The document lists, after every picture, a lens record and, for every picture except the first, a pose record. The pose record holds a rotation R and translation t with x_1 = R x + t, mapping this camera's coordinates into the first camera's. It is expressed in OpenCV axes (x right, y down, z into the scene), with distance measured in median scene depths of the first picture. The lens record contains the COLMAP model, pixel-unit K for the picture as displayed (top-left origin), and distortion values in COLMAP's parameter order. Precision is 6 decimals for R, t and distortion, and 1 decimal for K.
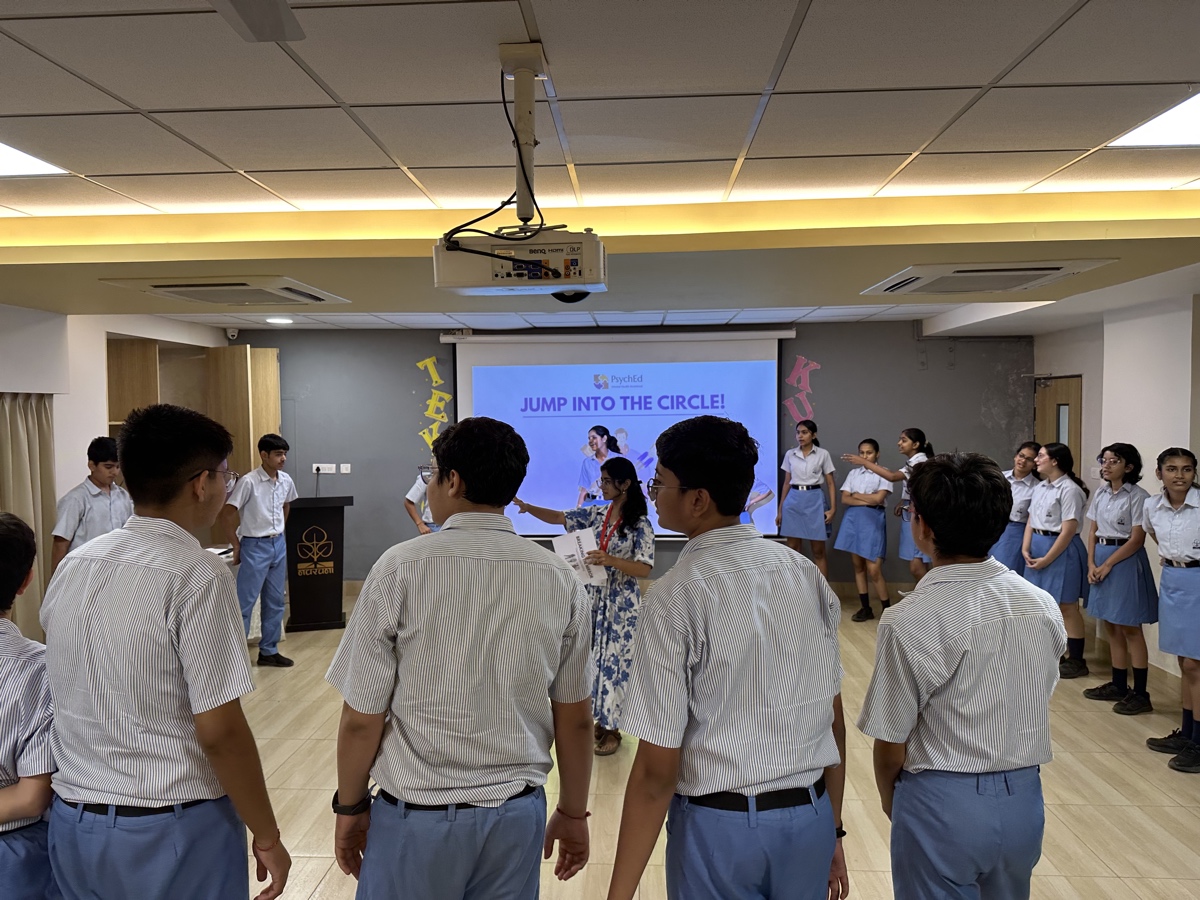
lens RADIAL K [[830.4, 0, 587.6], [0, 830.4, 450.5], [0, 0, 1]] dist [0.048774, -0.007946]
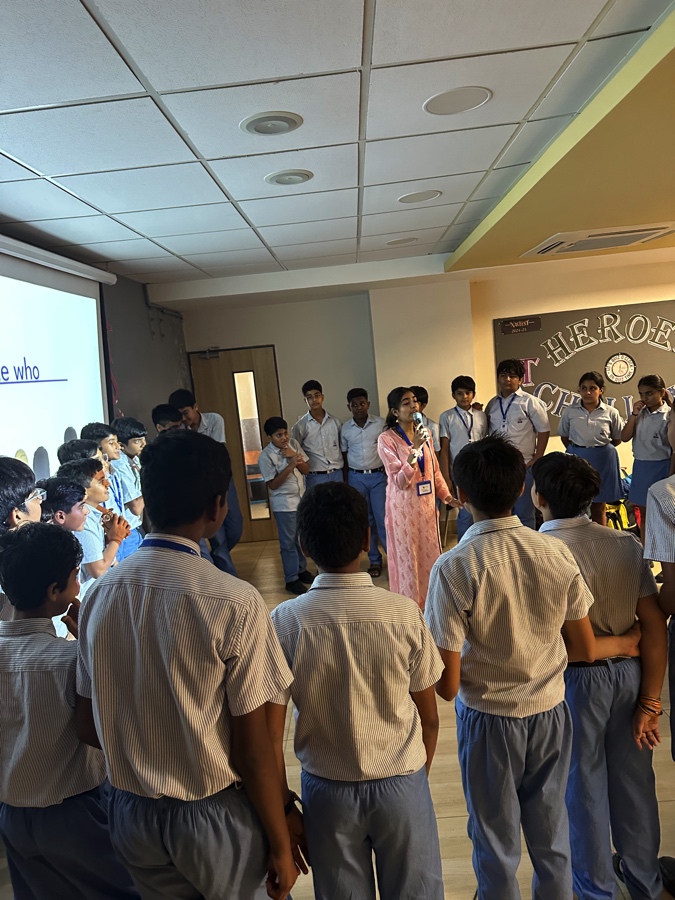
lens RADIAL K [[622.8, 0, 332.8], [0, 622.8, 452.8], [0, 0, 1]] dist [0.048774, -0.007946]
pose [[-0.010471, -0.130005, 0.991458, -0.304759], [0.146042, 0.980682, 0.130134, -0.035183], [-0.989223, 0.146158, 0.008717, 0.817094]]
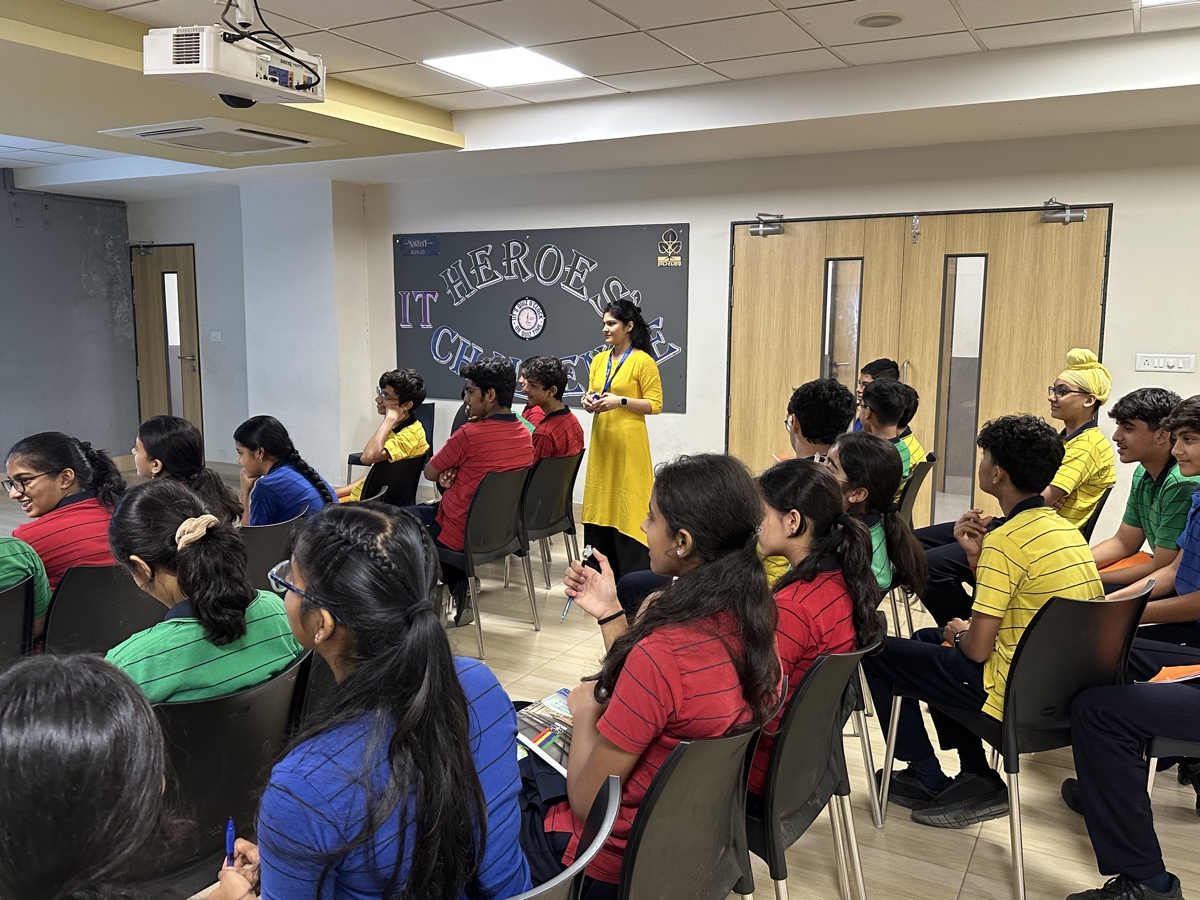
lens RADIAL K [[980.5, 0, 592.7], [0, 980.5, 441.7], [0, 0, 1]] dist [0.037082, -0.027924]
pose [[0.453932, -0.103137, 0.885047, -0.269753], [0.028255, 0.994445, 0.101394, 0.039925], [-0.890588, -0.021019, 0.454325, -0.014250]]
